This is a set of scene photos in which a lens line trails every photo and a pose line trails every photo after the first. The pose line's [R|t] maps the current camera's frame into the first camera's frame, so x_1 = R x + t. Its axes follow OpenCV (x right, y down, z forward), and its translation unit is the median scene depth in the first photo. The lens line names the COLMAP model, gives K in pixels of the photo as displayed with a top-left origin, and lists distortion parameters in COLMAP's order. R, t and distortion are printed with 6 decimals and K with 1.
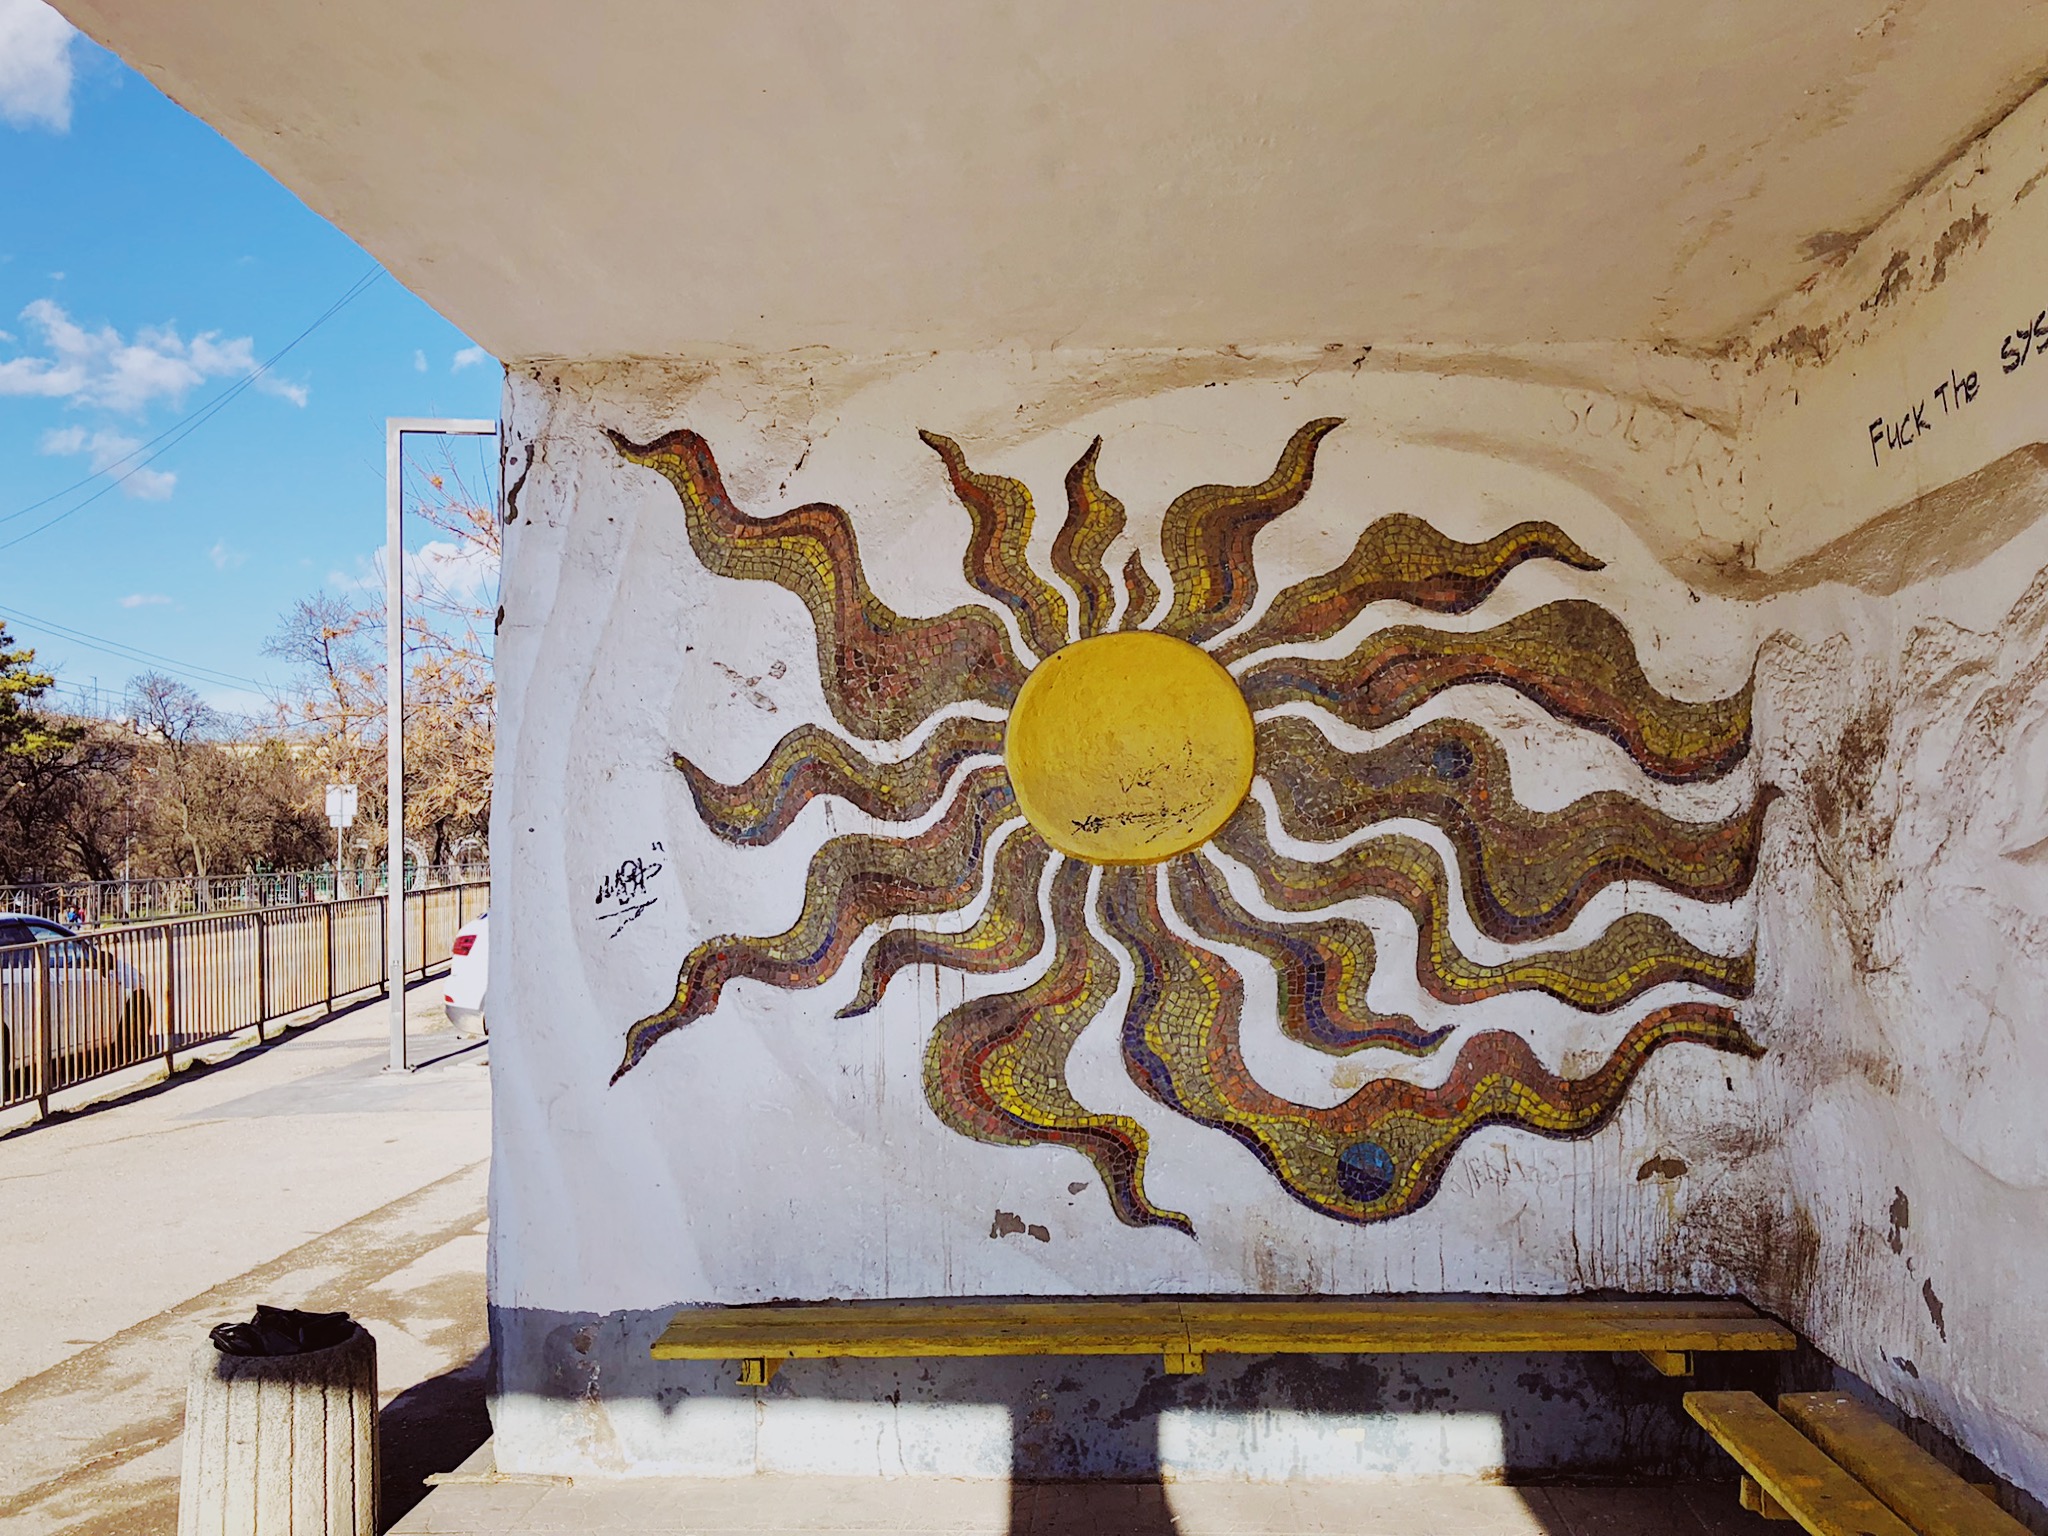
lens RADIAL K [[1798.4, 0, 991.9], [0, 1798.4, 782.2], [0, 0, 1]] dist [0.086368, -0.109078]
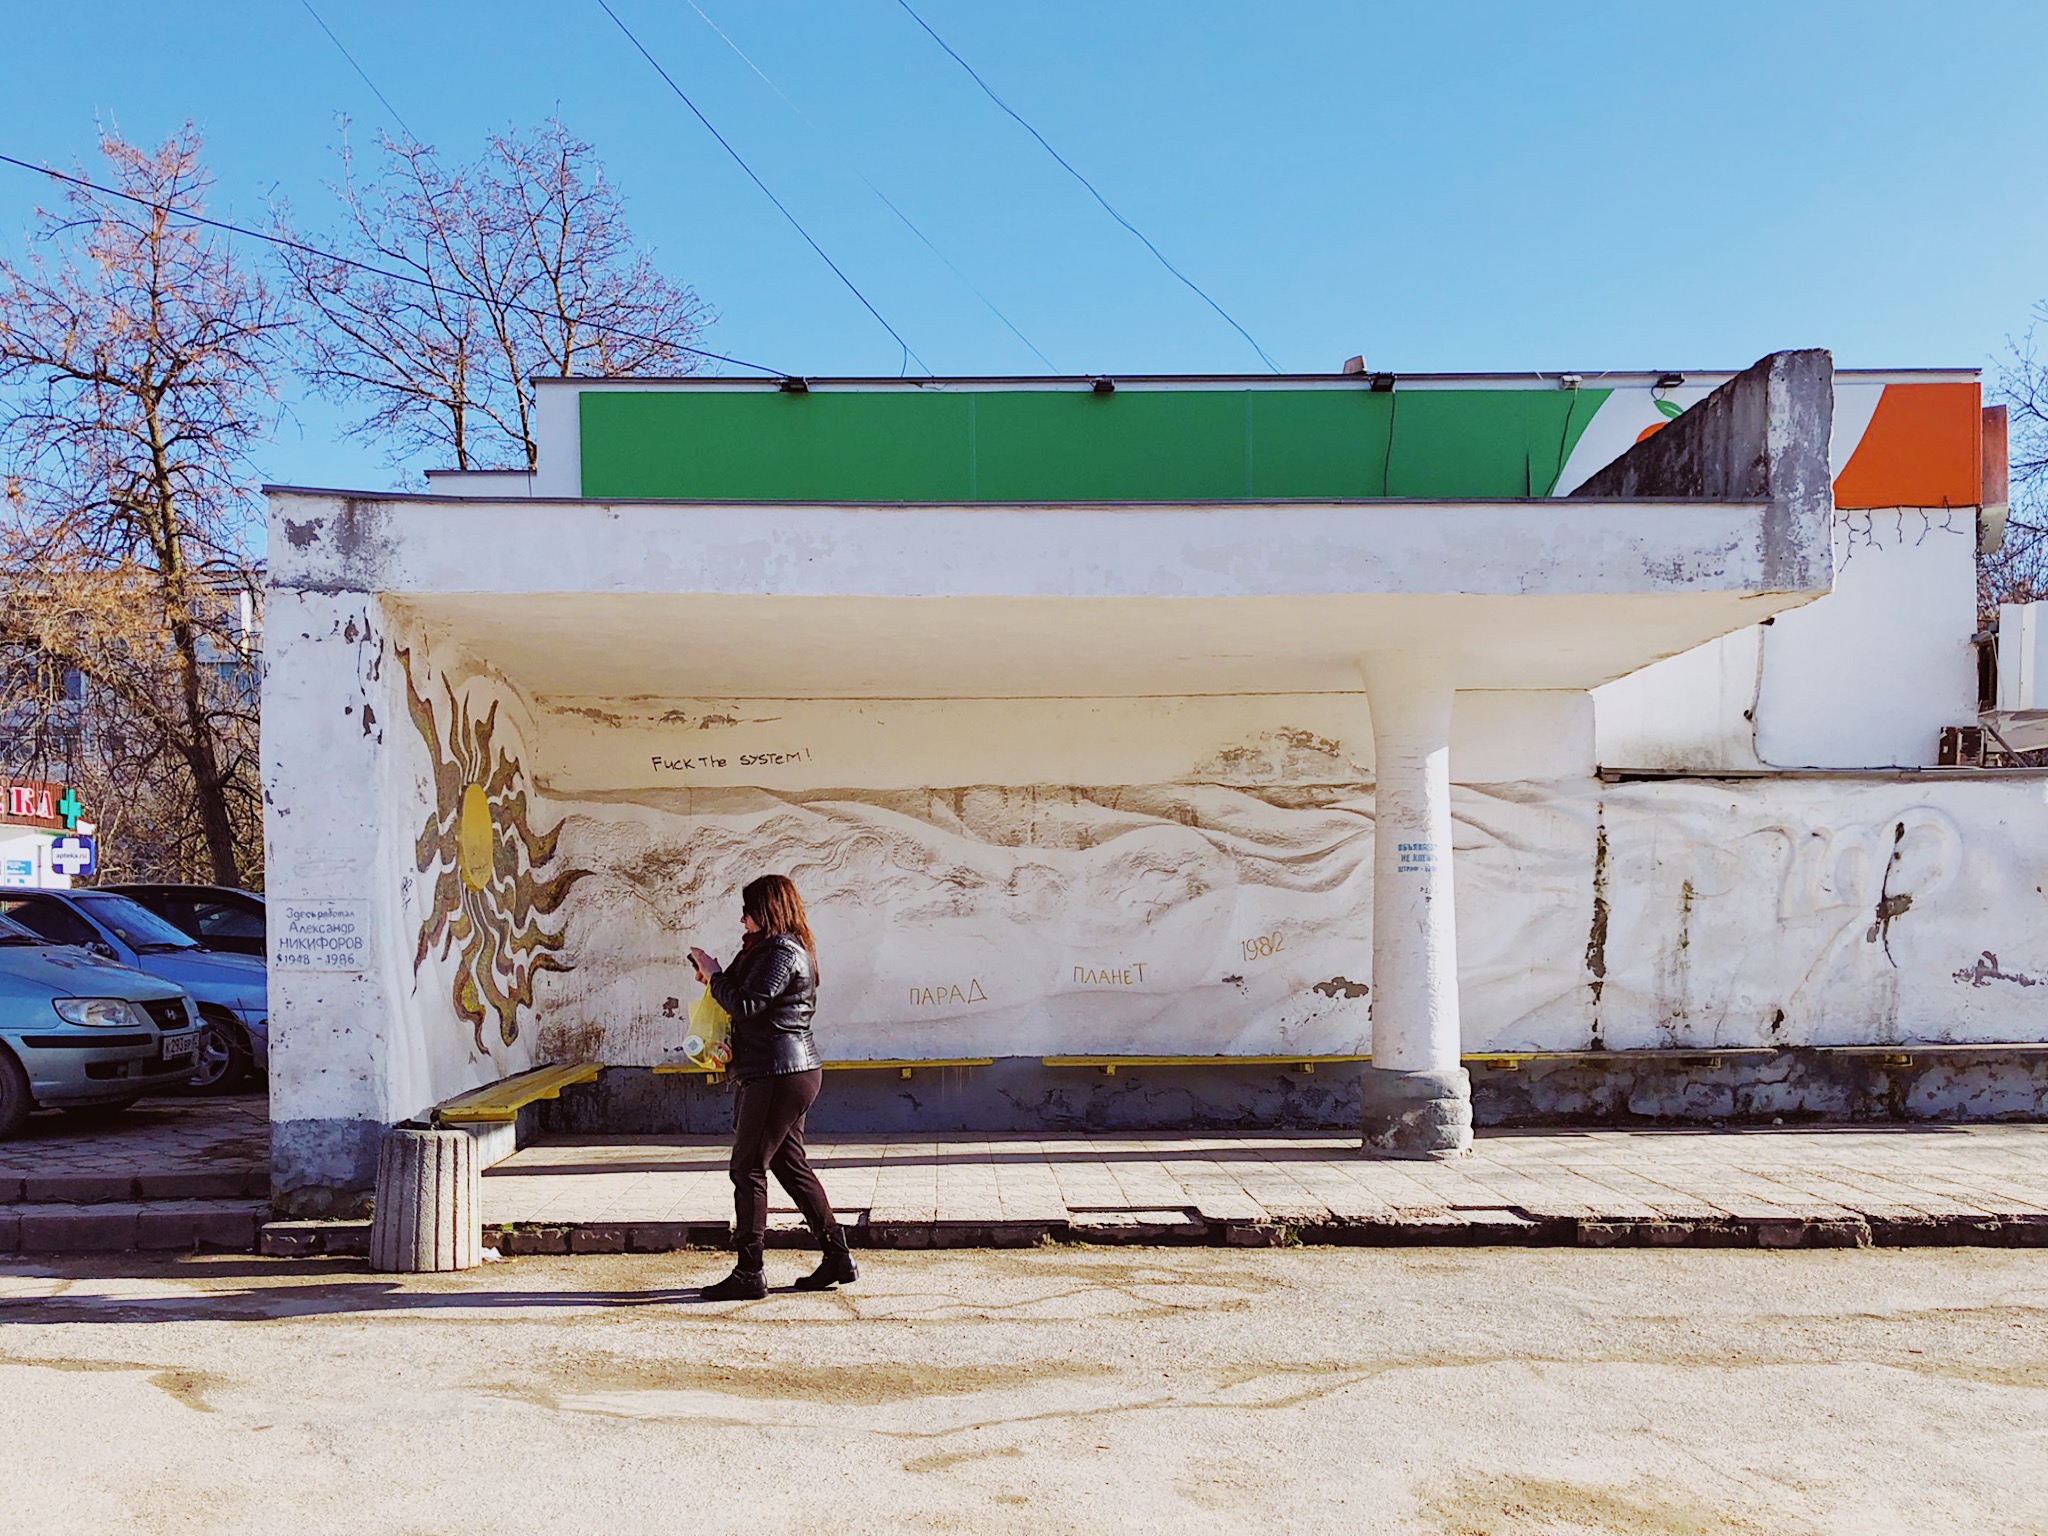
lens RADIAL K [[1801.6, 0, 918.3], [0, 1801.6, 922.3], [0, 0, 1]] dist [0.028325, 0.010228]
pose [[-0.092121, 0.028420, 0.995342, -2.132719], [-0.020262, 0.999332, -0.030410, 0.139446], [-0.995542, -0.022969, -0.091484, 0.676782]]
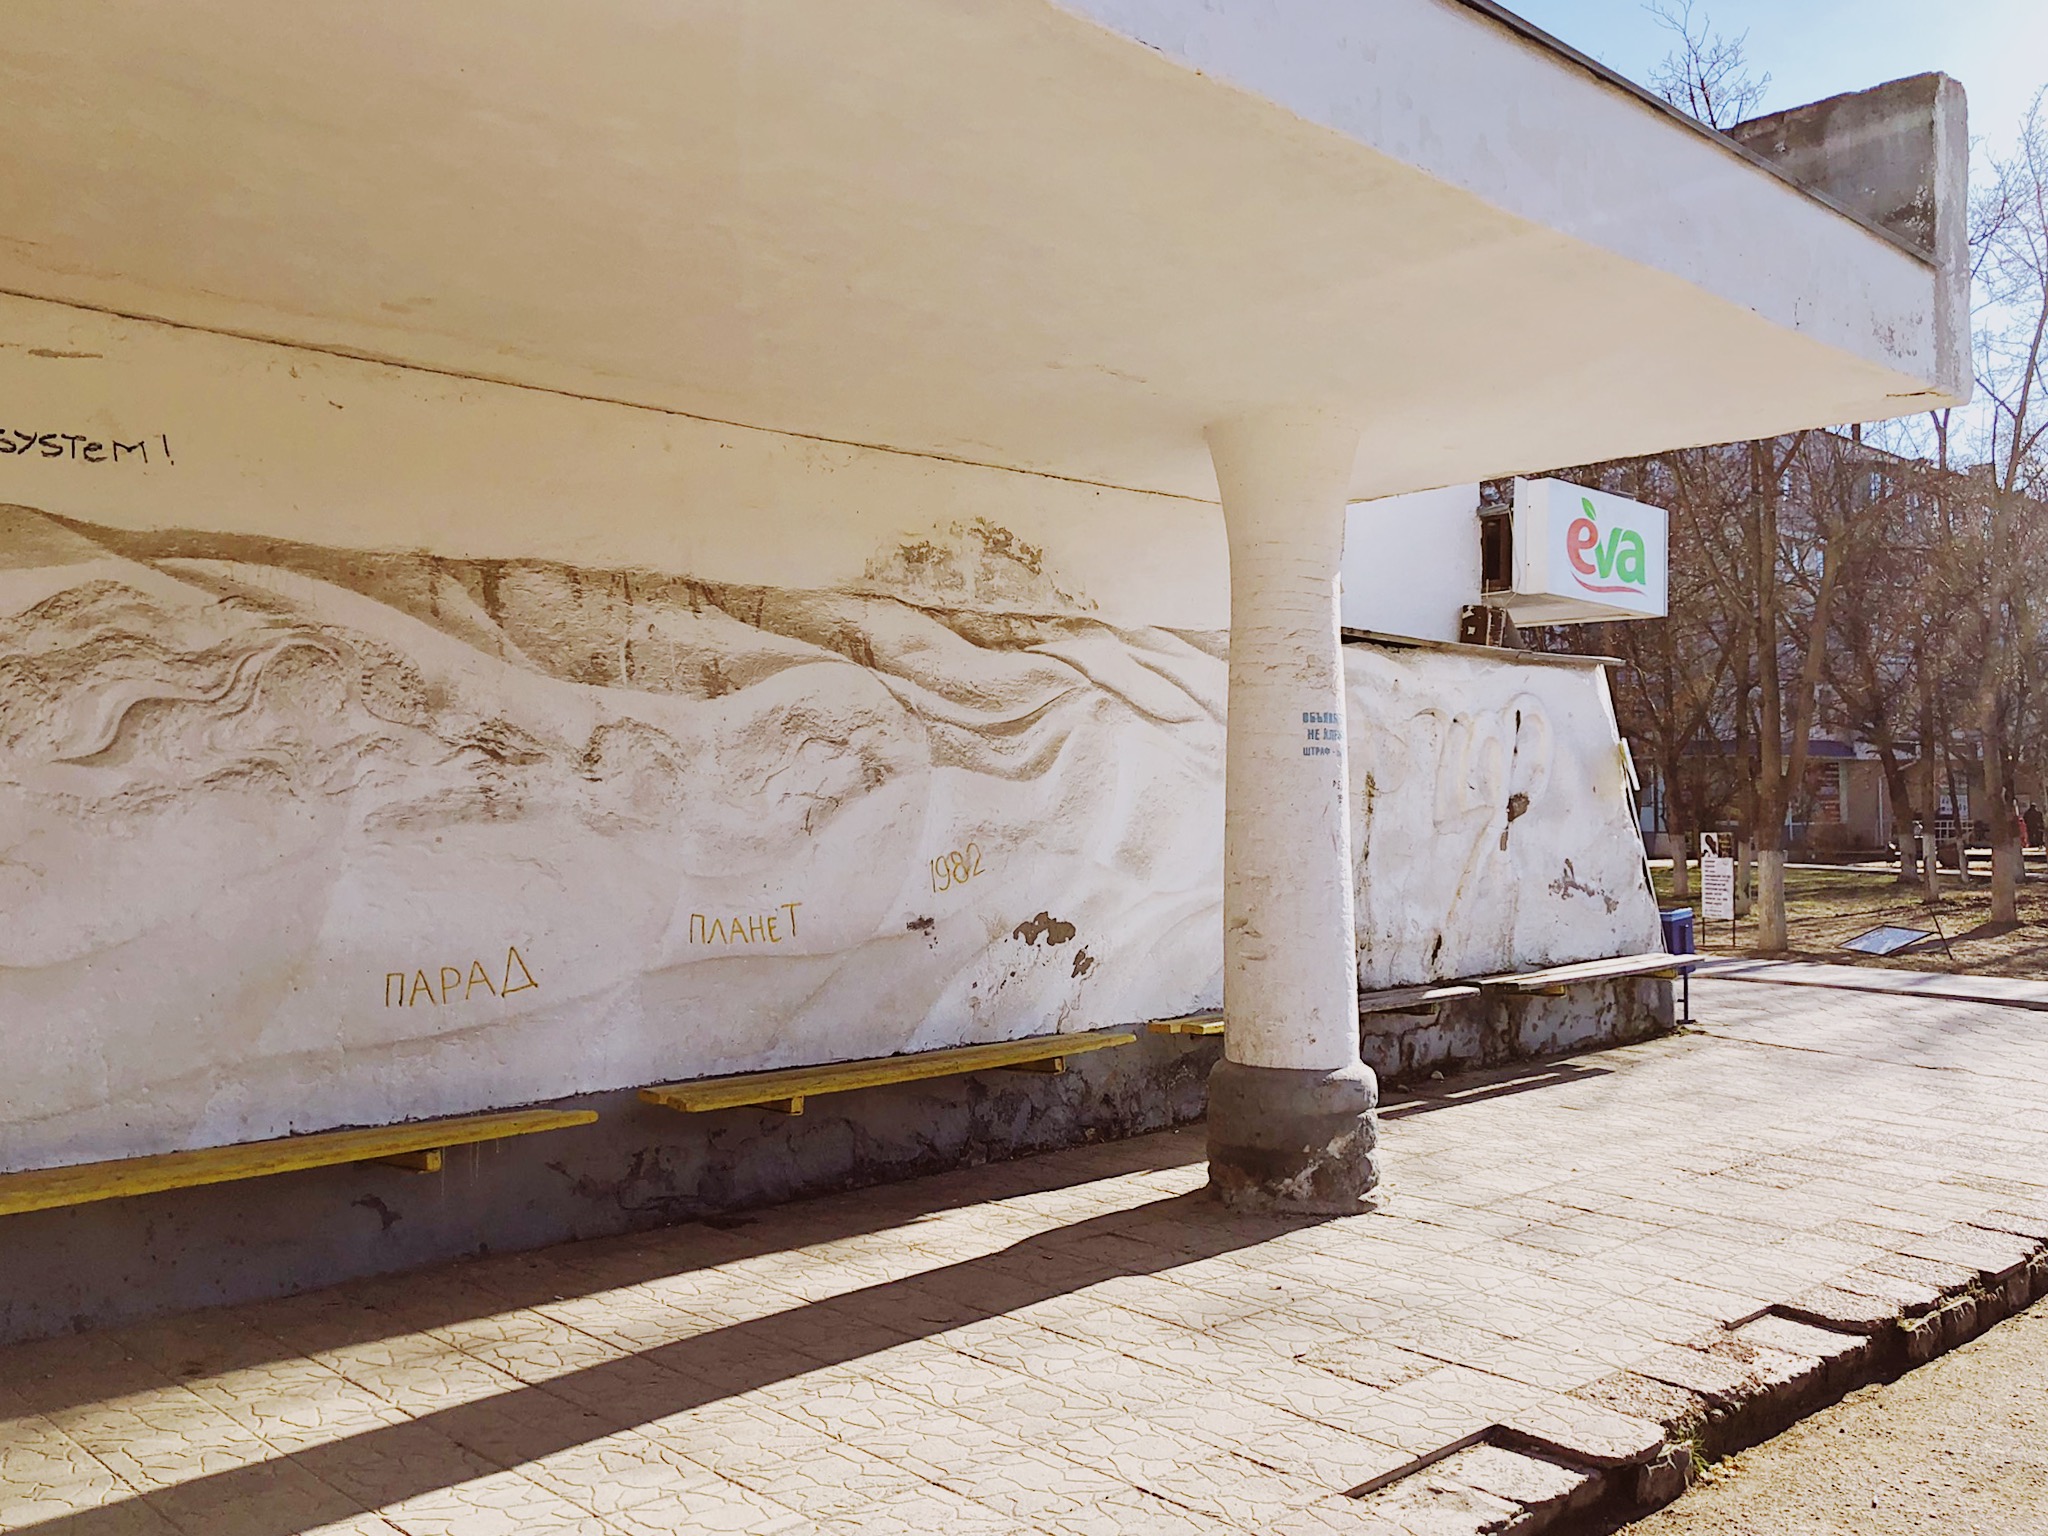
lens RADIAL K [[1828.8, 0, 1105.4], [0, 1828.8, 719.8], [0, 0, 1]] dist [0.086805, -0.108057]
pose [[-0.763534, 0.048544, 0.643940, -0.790158], [-0.005291, 0.996667, -0.081409, 0.087698], [-0.645746, -0.065566, -0.760732, 1.090055]]
